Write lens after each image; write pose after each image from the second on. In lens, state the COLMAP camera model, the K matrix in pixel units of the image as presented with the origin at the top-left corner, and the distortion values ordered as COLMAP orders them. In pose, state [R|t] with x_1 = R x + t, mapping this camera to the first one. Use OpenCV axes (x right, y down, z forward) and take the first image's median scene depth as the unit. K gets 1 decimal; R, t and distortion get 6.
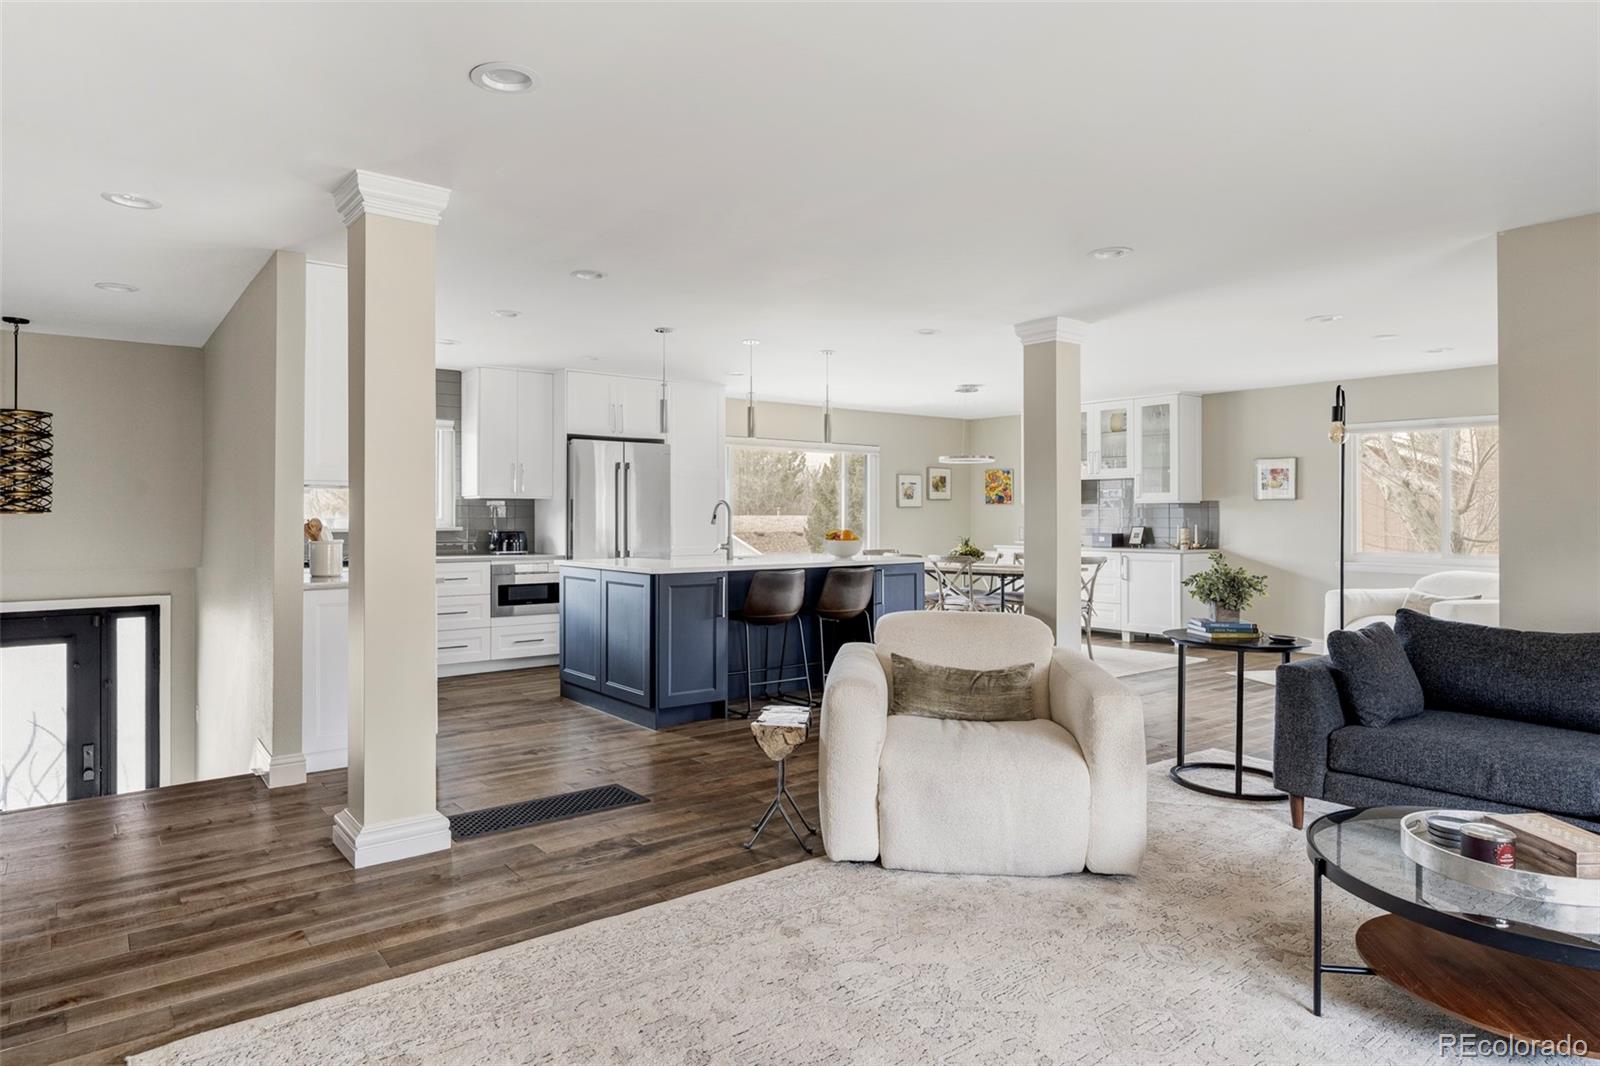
lens RADIAL K [[927.8, 0, 791.9], [0, 927.8, 517.6], [0, 0, 1]] dist [0.001071, 0.000718]
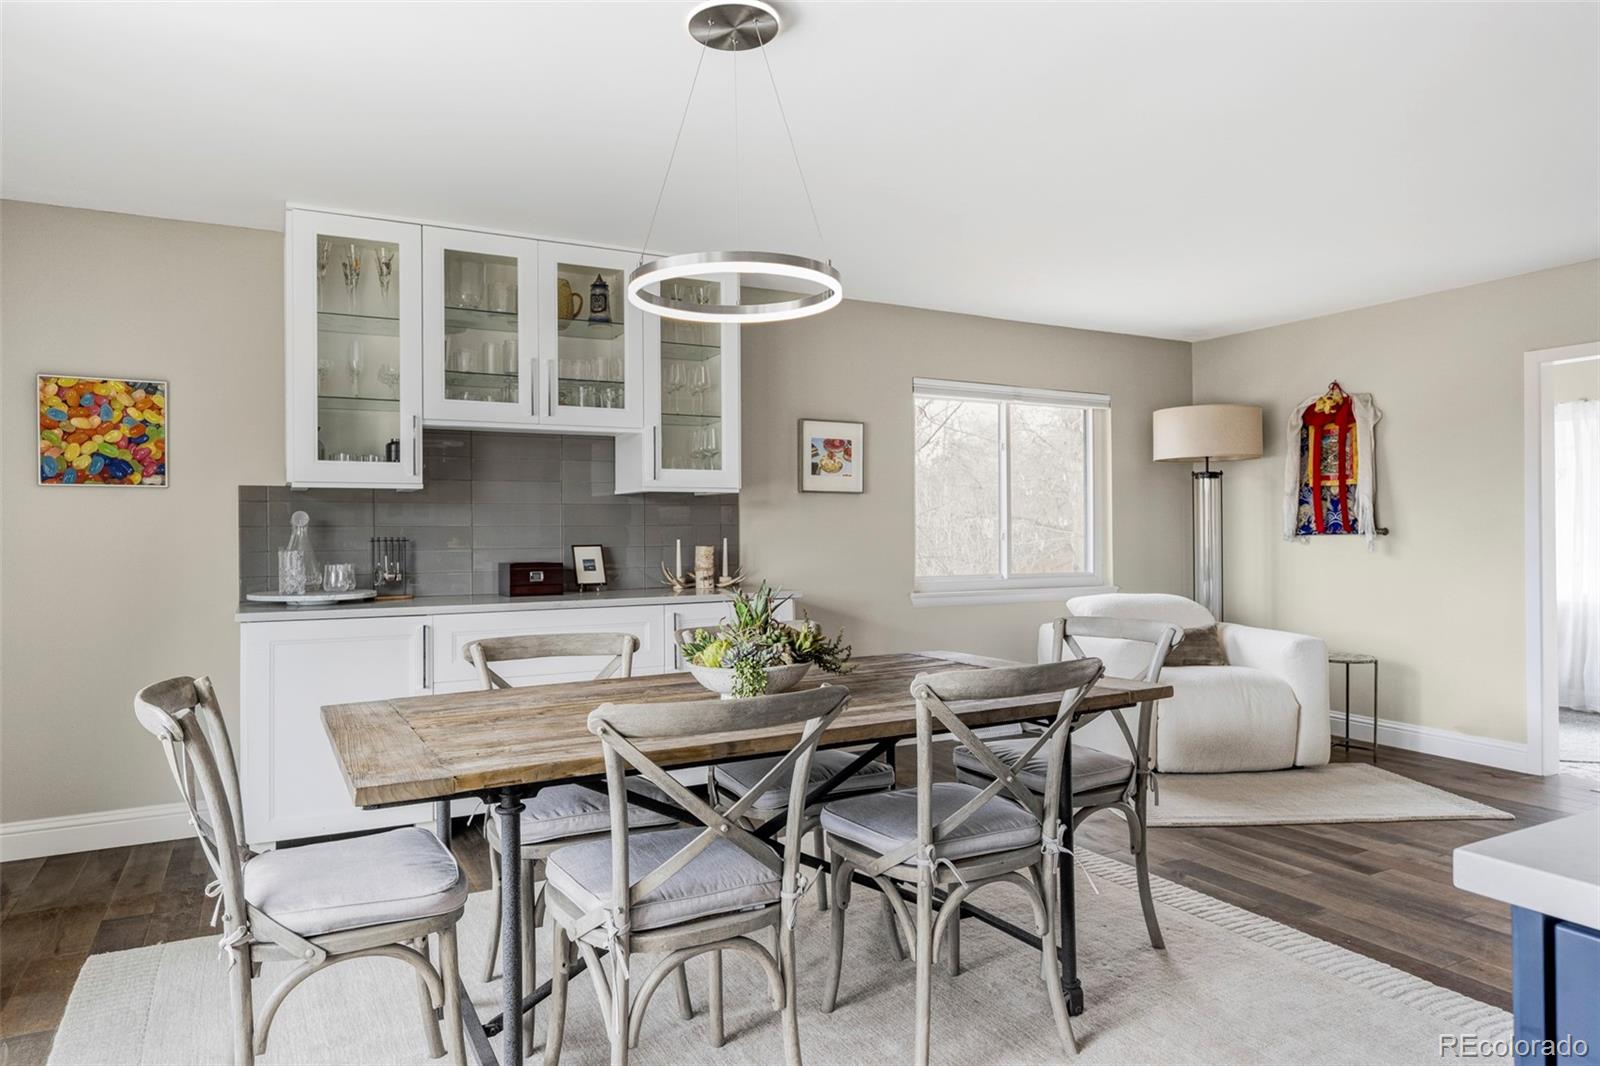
lens RADIAL K [[978.2, 0, 782.8], [0, 978.2, 534.3], [0, 0, 1]] dist [-0.003124, 0.000477]
pose [[0.186790, -0.002423, 0.982397, -0.074094], [0.008809, 0.999961, 0.000791, 0.004934], [-0.982360, 0.008506, 0.186805, 0.821987]]
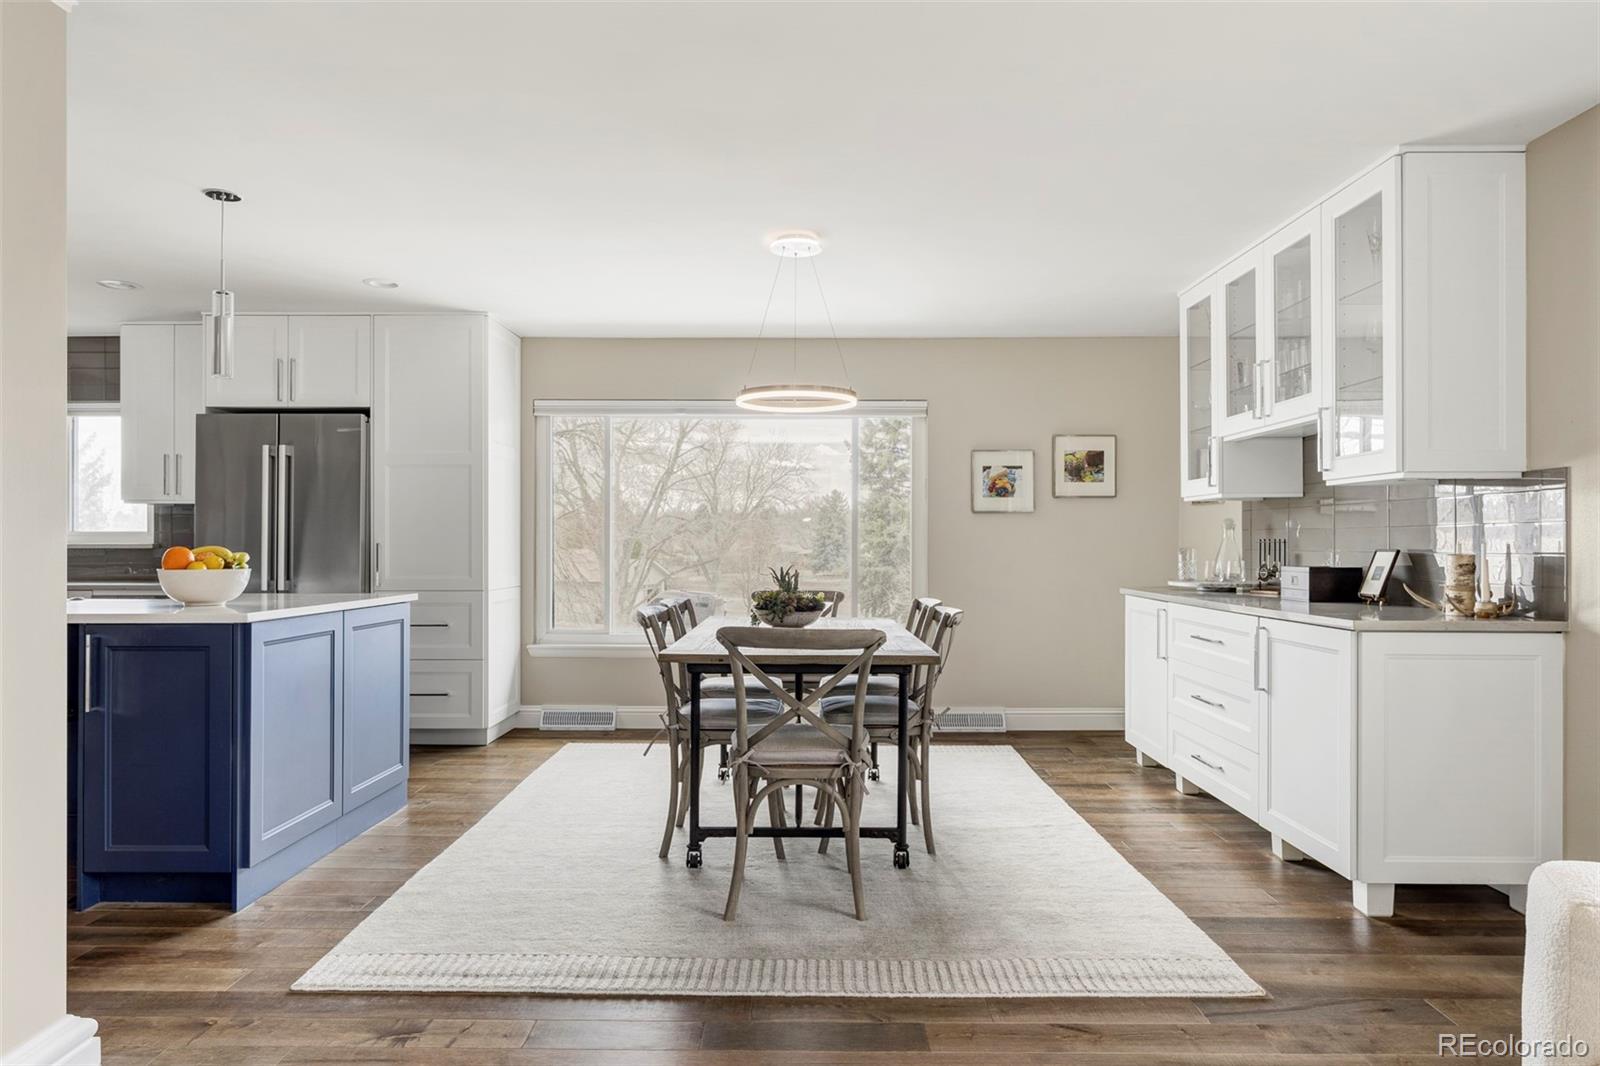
lens RADIAL K [[998.6, 0, 800.0], [0, 998.6, 533.0], [0, 0, 1]] dist [-0.002187, -0.000446]
pose [[0.786596, -0.005067, -0.617447, 0.437187], [-0.000336, 0.999963, -0.008634, 0.006459], [0.617467, 0.006999, 0.786565, 0.540058]]
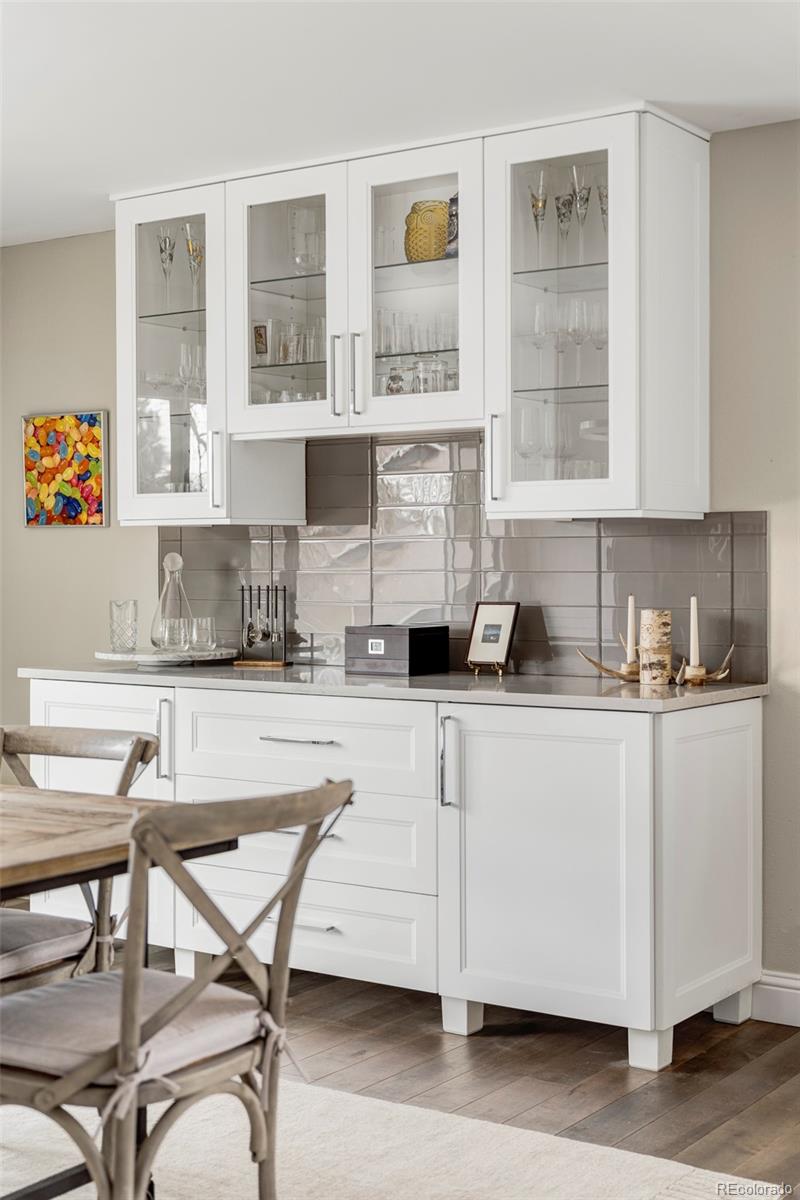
lens RADIAL K [[1659.9, 0, 397.6], [0, 1659.9, 557.2], [0, 0, 1]] dist [0.005815, 0.012327]
pose [[0.954825, 0.000468, 0.297168, 0.191988], [0.000521, 0.999995, -0.003249, -0.002723], [-0.297168, 0.003257, 0.954820, 0.520934]]
